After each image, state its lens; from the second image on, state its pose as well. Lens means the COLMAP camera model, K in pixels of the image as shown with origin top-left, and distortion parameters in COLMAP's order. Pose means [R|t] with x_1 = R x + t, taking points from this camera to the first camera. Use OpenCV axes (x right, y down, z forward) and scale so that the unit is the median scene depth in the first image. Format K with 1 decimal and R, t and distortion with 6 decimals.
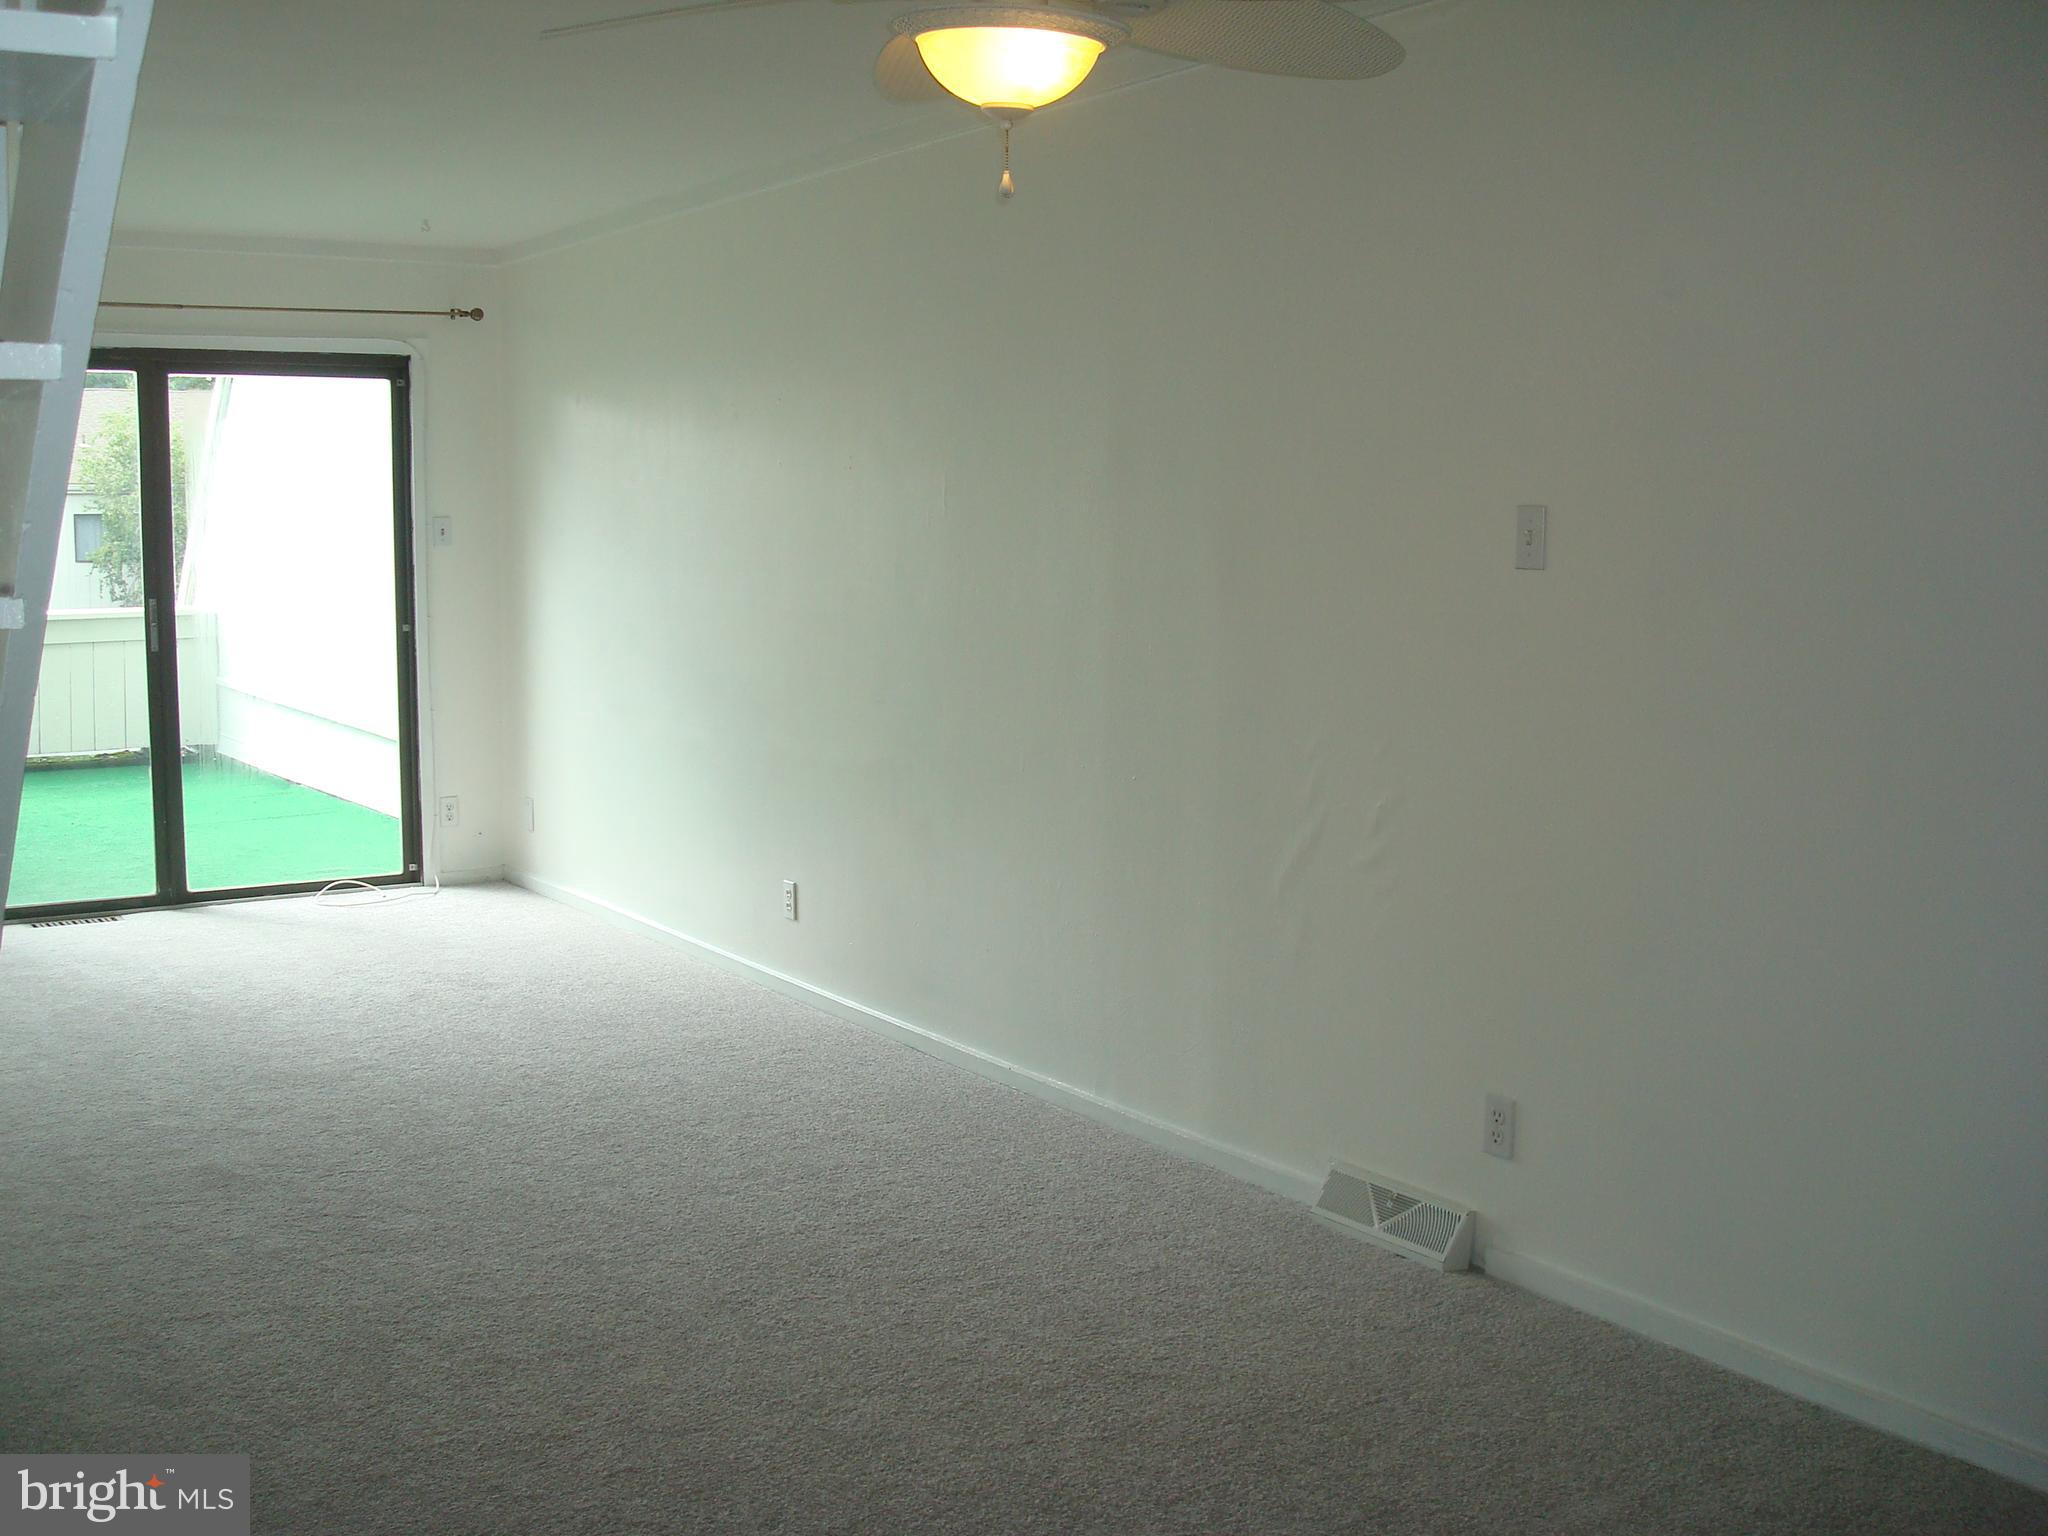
lens RADIAL K [[2125.2, 0, 1038.5], [0, 2125.2, 770.2], [0, 0, 1]] dist [-0.106367, 0.000000]
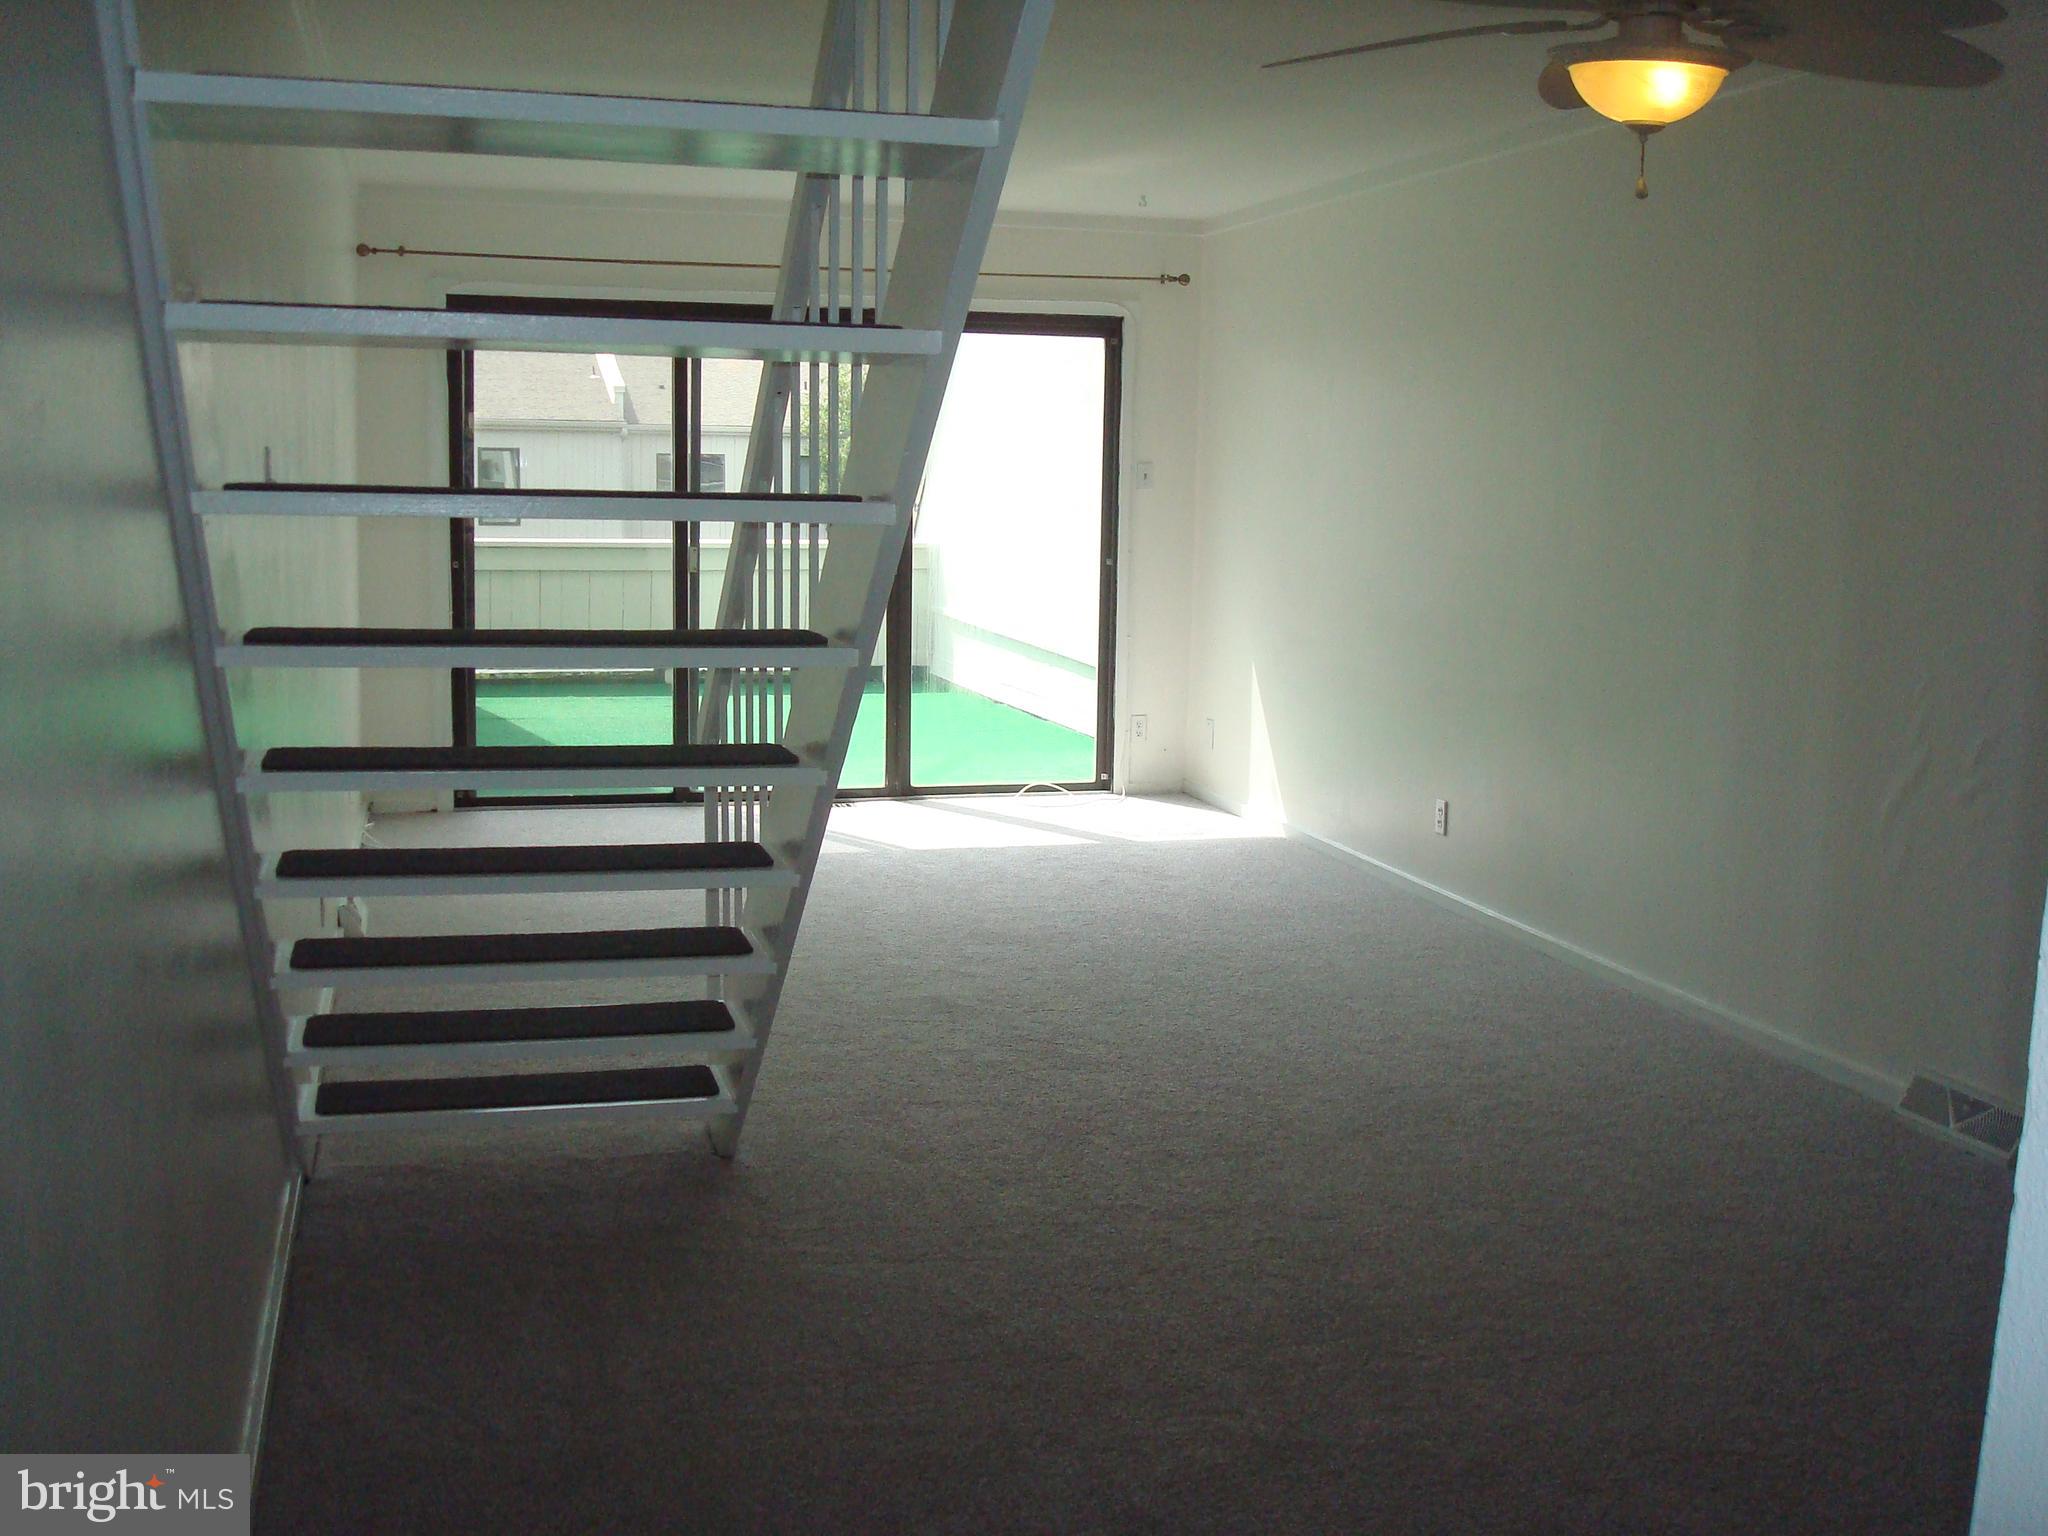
lens RADIAL K [[2125.2, 0, 1026.8], [0, 2125.2, 789.8], [0, 0, 1]] dist [-0.106367, 0.000000]
pose [[0.948722, 0.058417, -0.310666, 0.026202], [-0.049116, 0.998082, 0.037686, 0.022661], [0.312271, -0.020495, 0.949772, -0.151074]]
